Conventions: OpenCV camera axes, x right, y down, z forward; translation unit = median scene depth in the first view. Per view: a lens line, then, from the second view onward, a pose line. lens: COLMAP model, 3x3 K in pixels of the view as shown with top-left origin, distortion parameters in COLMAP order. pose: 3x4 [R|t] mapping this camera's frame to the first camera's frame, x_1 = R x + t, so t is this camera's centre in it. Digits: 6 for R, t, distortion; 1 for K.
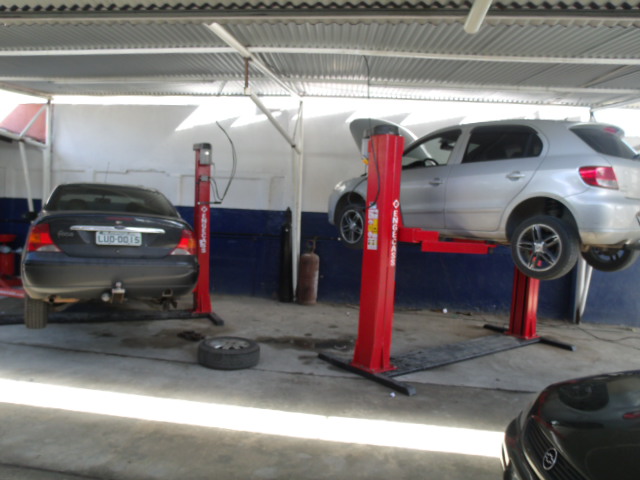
lens RADIAL K [[499.3, 0, 320.0], [0, 499.3, 240.0], [0, 0, 1]] dist [-0.032627, -0.003807]
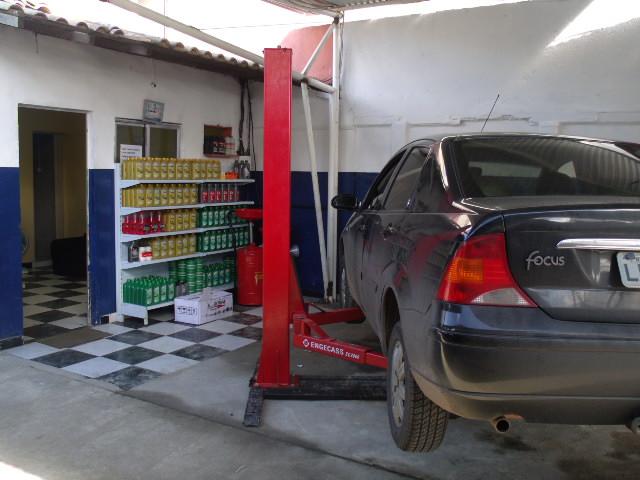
lens RADIAL K [[606.1, 0, 320.0], [0, 606.1, 240.0], [0, 0, 1]] dist [-0.134285, -0.001115]
pose [[0.918231, 0.007985, -0.395964, -0.268710], [0.006896, 0.999323, 0.036143, -0.024652], [0.395984, -0.035918, 0.917555, 0.280580]]
